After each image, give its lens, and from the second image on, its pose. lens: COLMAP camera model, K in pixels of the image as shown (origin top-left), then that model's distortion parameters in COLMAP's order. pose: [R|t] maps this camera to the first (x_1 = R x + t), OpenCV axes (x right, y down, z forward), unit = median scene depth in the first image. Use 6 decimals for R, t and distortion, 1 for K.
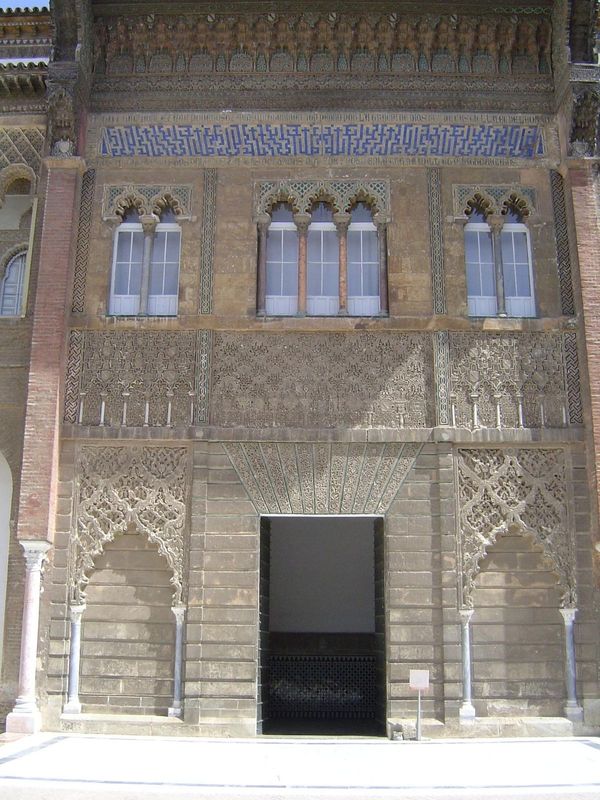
lens RADIAL K [[897.7, 0, 301.6], [0, 897.7, 400.5], [0, 0, 1]] dist [-0.127416, 0.000000]
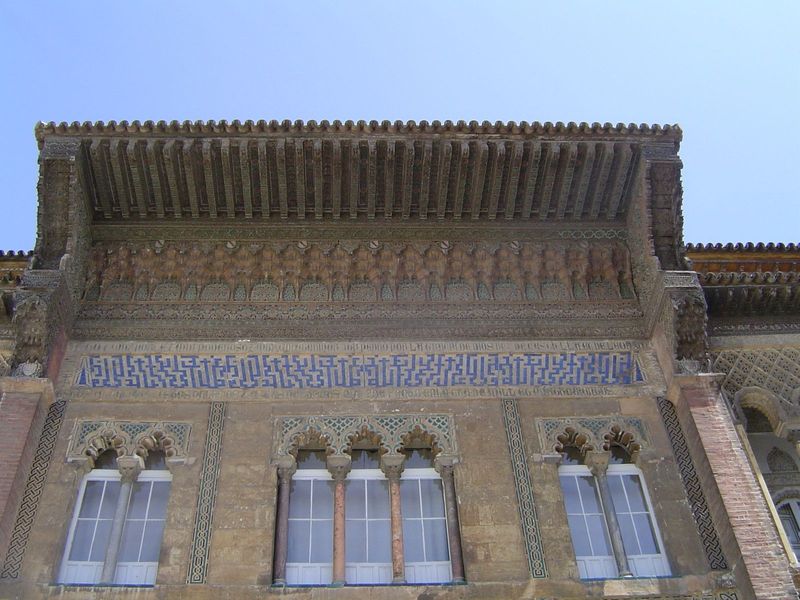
lens RADIAL K [[897.7, 0, 393.1], [0, 897.7, 299.2], [0, 0, 1]] dist [-0.127416, 0.000000]
pose [[0.998145, -0.000463, 0.060878, 0.000463], [0.033311, 0.841161, -0.539758, 0.083010], [-0.050958, 0.540785, 0.839616, 0.303690]]
